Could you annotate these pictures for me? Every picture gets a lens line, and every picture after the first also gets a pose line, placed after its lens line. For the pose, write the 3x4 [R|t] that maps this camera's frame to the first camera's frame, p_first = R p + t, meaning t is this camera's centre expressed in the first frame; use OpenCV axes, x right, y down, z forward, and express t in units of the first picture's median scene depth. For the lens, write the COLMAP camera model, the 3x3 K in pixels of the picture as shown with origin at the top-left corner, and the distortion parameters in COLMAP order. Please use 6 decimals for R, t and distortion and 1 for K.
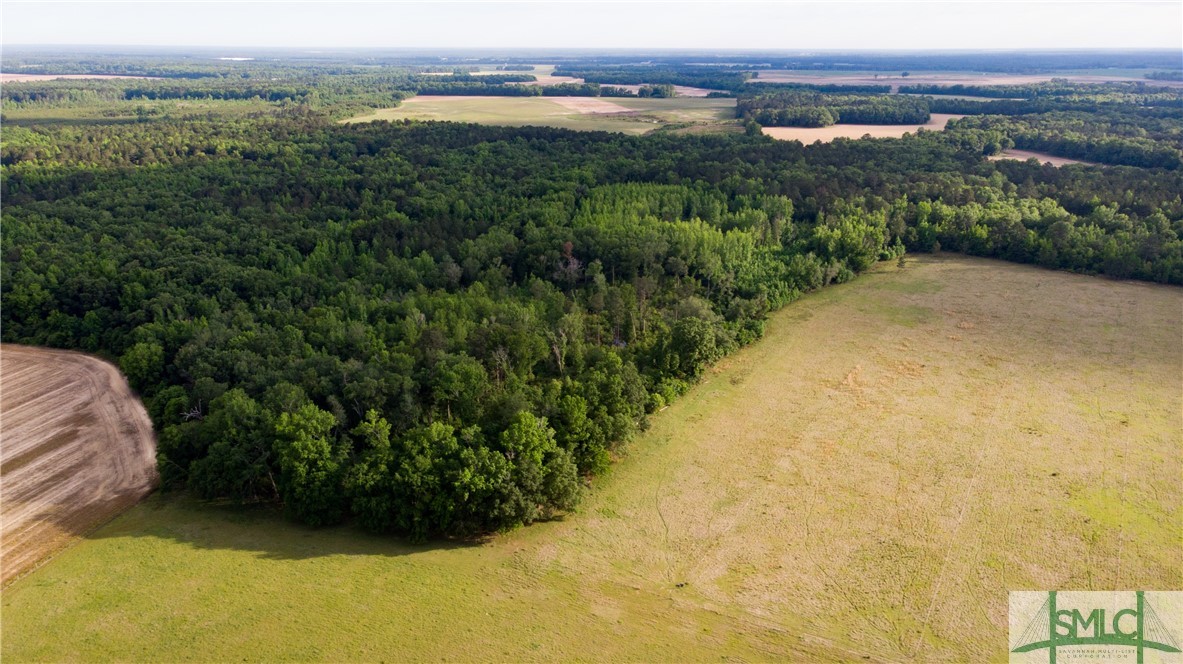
lens RADIAL K [[876.9, 0, 590.5], [0, 876.9, 336.0], [0, 0, 1]] dist [-0.014653, 0.077361]
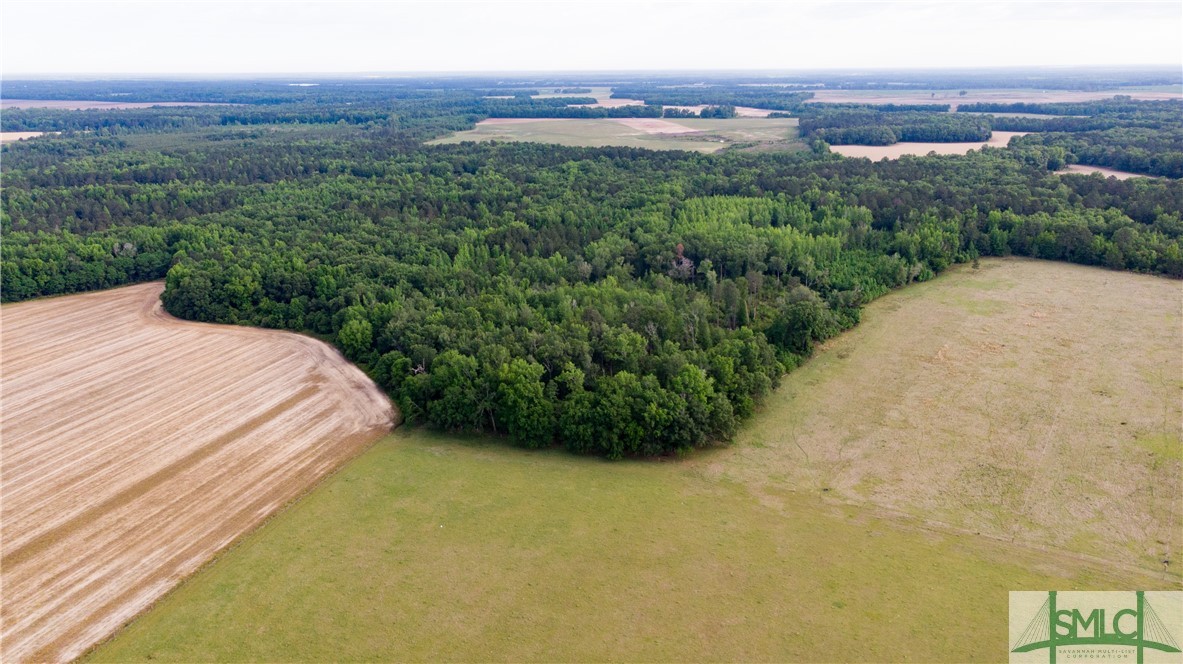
lens RADIAL K [[876.9, 0, 590.5], [0, 876.9, 336.0], [0, 0, 1]] dist [-0.014653, 0.077361]
pose [[0.998539, 0.005303, -0.053776, -0.063549], [-0.006539, 0.999718, -0.022835, 0.031280], [0.053640, 0.023153, 0.998292, -0.116253]]
